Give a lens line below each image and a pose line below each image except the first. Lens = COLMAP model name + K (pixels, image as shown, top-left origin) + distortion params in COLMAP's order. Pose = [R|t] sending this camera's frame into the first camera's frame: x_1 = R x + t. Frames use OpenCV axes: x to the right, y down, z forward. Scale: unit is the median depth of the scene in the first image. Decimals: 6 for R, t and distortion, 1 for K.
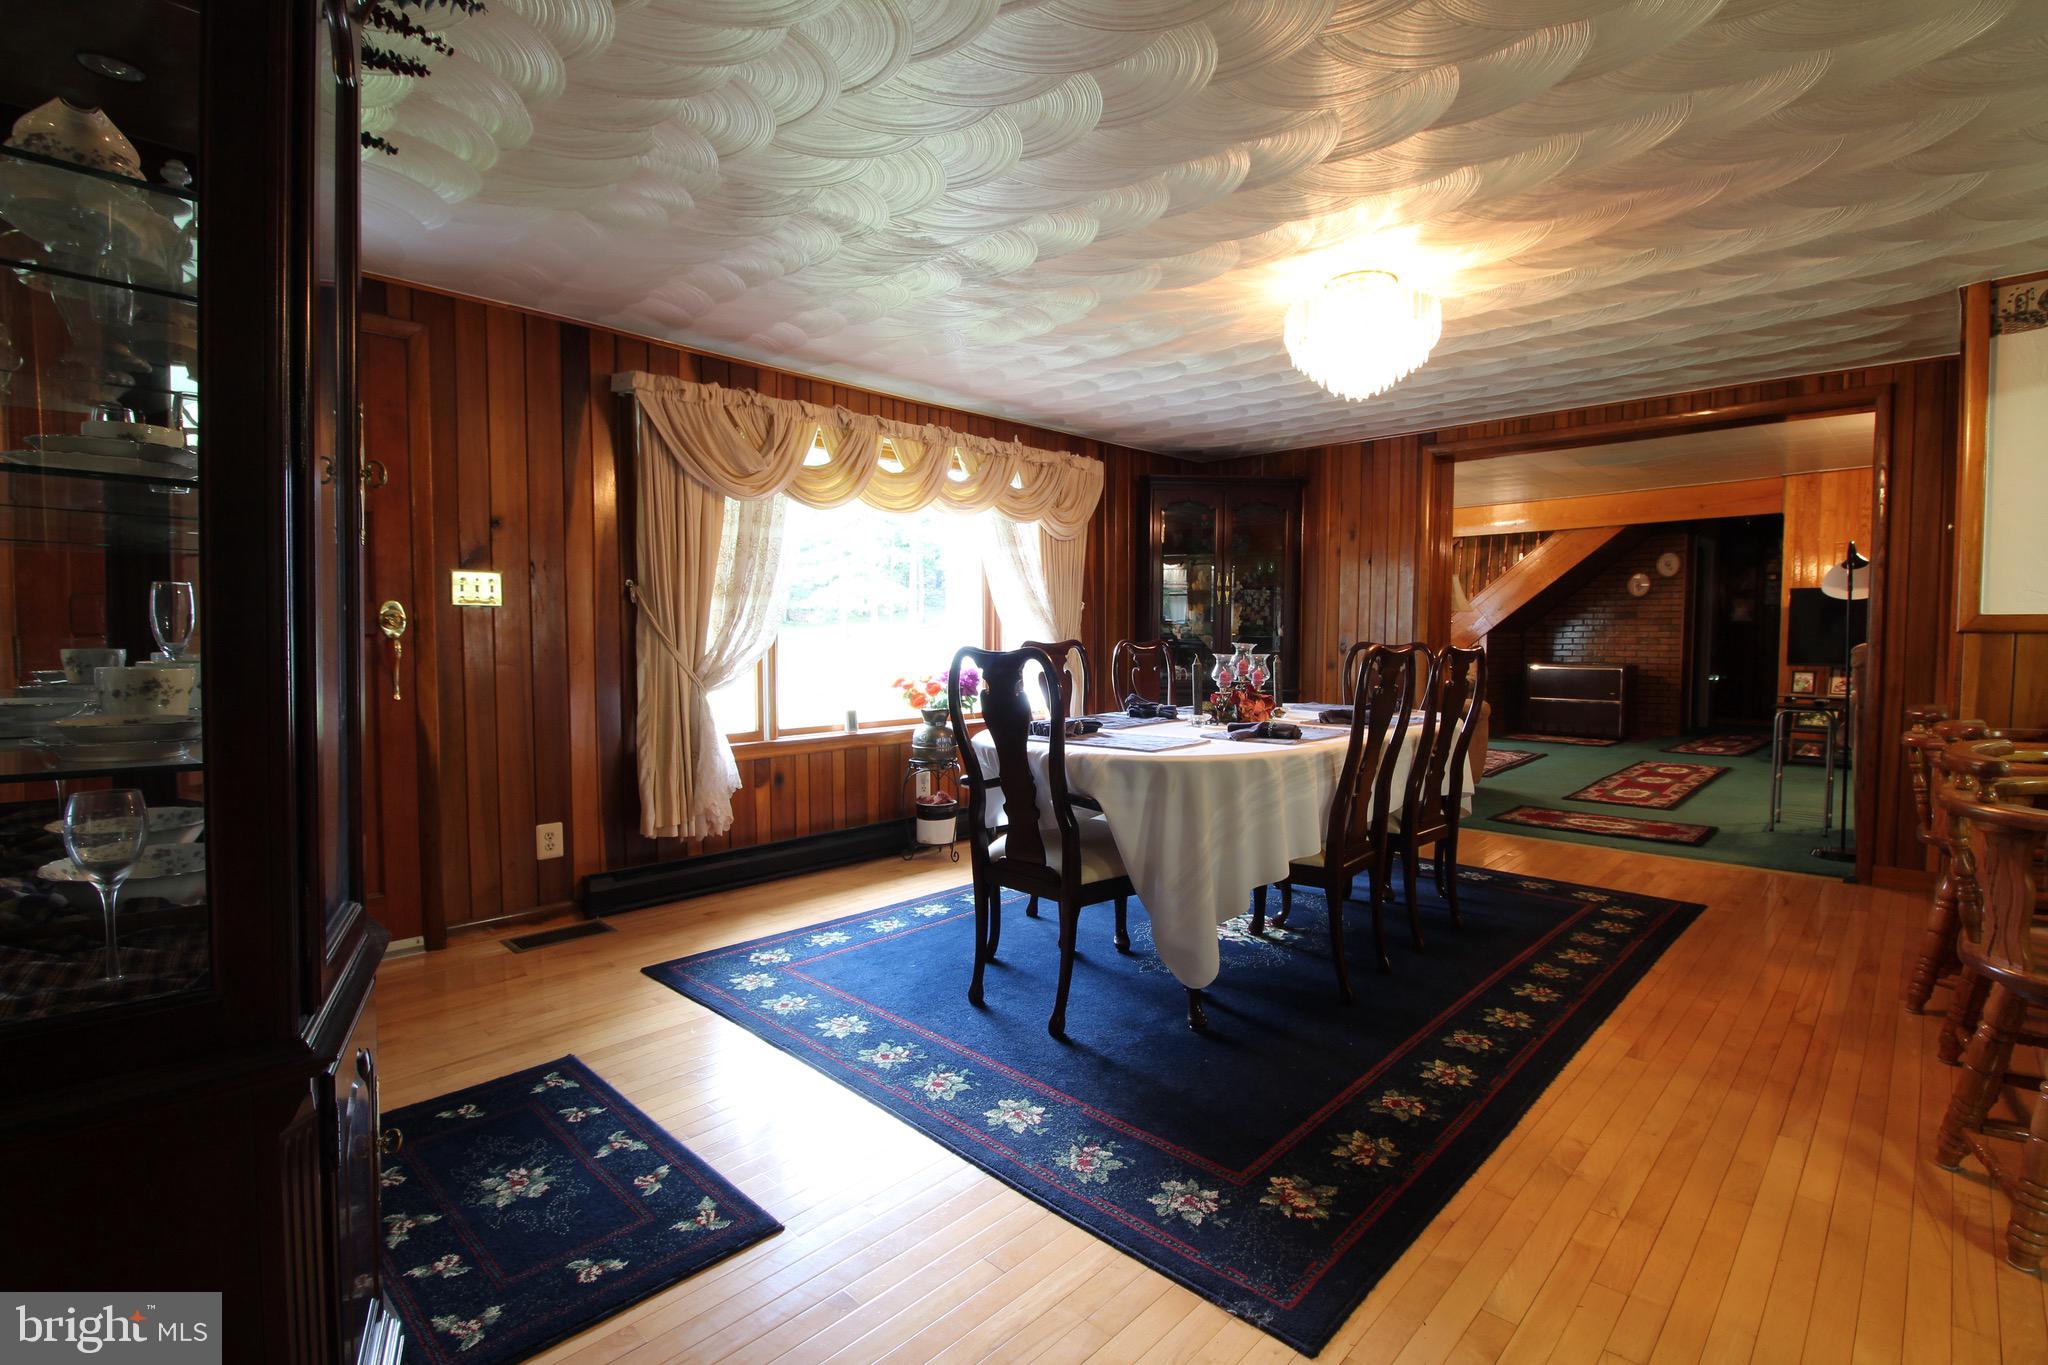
lens RADIAL K [[962.6, 0, 1037.9], [0, 962.6, 671.2], [0, 0, 1]] dist [-0.009578, -0.002287]
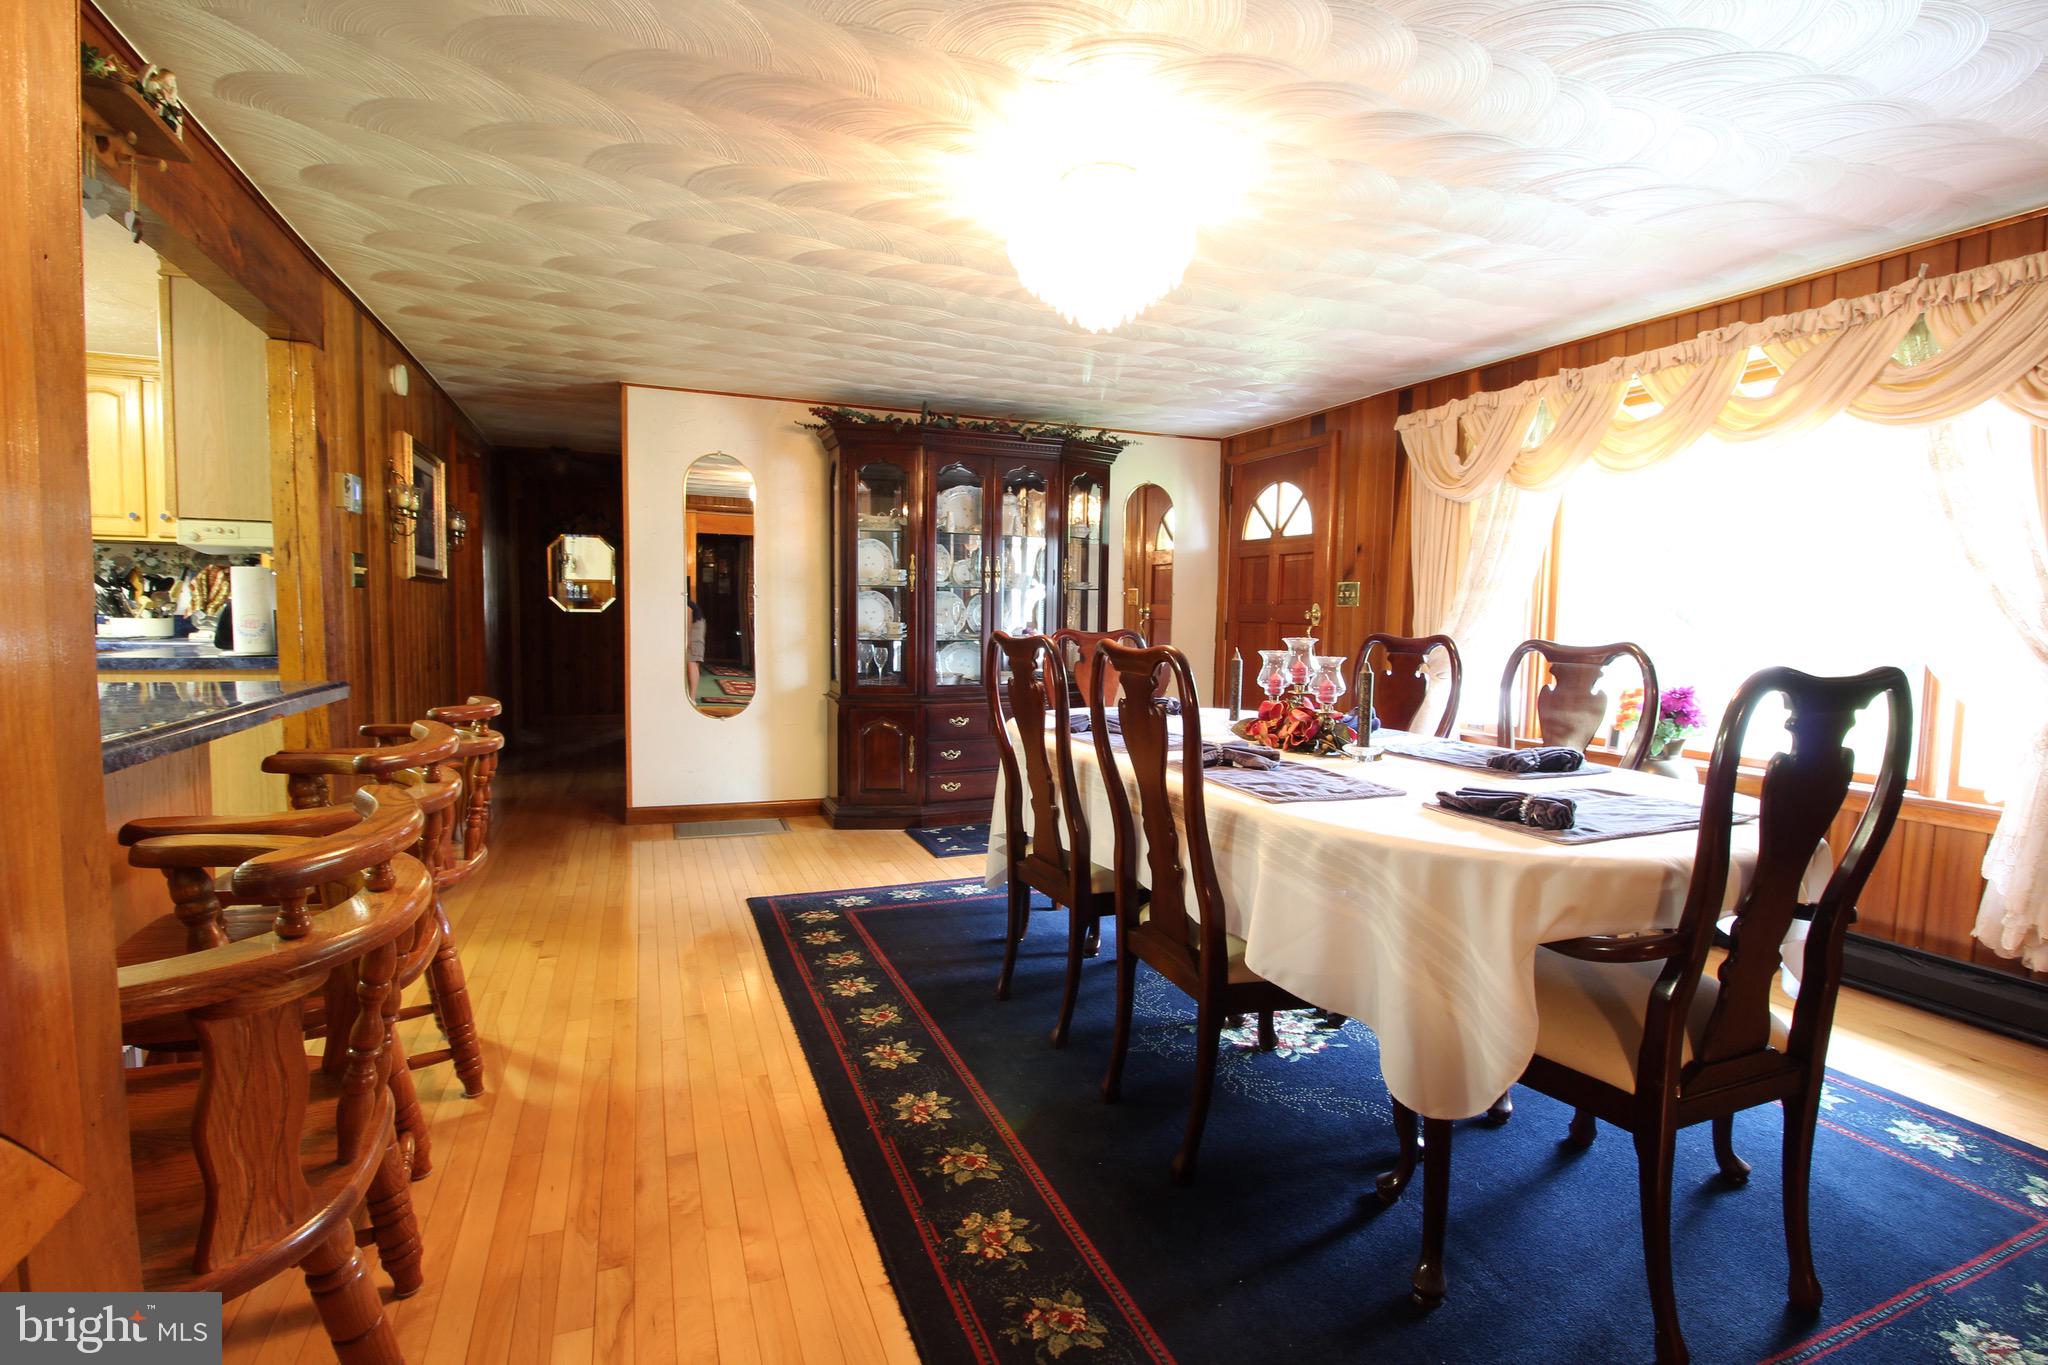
lens RADIAL K [[962.6, 0, 1045.5], [0, 962.6, 685.7], [0, 0, 1]] dist [-0.009578, -0.002287]
pose [[-0.403053, 0.055887, -0.913468, 1.075199], [-0.060400, 0.994333, 0.087485, -0.051220], [0.913181, 0.090435, -0.397394, 1.278490]]
